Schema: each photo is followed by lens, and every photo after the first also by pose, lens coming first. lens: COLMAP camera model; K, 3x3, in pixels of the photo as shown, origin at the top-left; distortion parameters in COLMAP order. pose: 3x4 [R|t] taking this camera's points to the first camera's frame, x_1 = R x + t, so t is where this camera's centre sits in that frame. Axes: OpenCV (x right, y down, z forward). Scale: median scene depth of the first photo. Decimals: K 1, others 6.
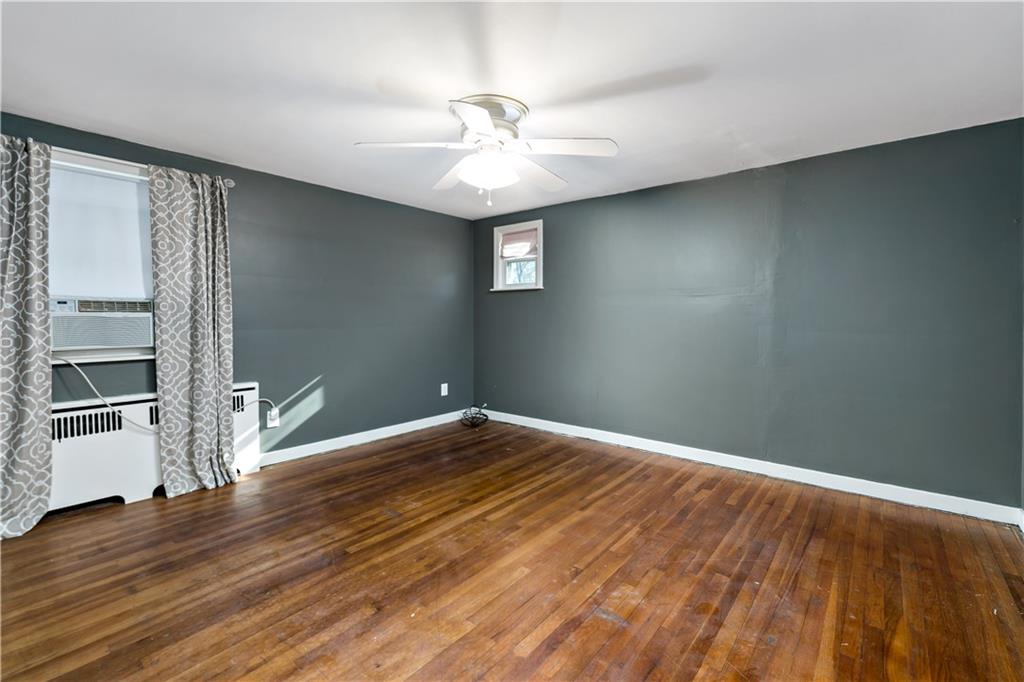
lens RADIAL K [[448.7, 0, 518.8], [0, 448.7, 316.2], [0, 0, 1]] dist [-0.000911, -0.000087]
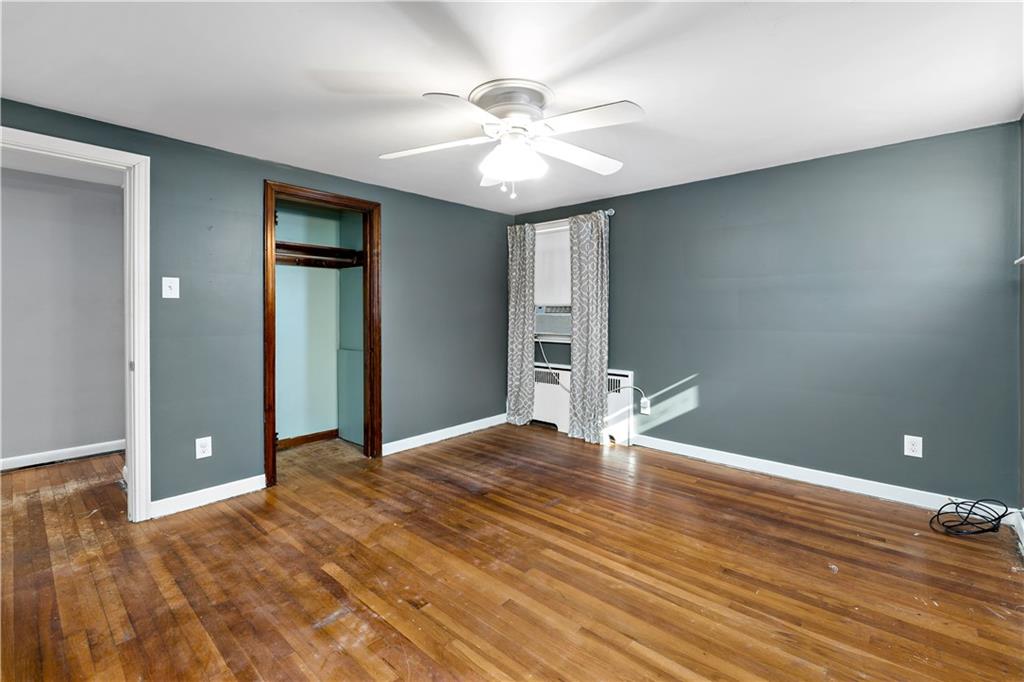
lens RADIAL K [[448.7, 0, 518.8], [0, 448.7, 316.2], [0, 0, 1]] dist [-0.000911, -0.000087]
pose [[-0.037515, 0.008357, -0.999261, 0.821292], [-0.001810, 0.999963, 0.008431, -0.011892], [0.999294, 0.002125, -0.037498, 1.002759]]
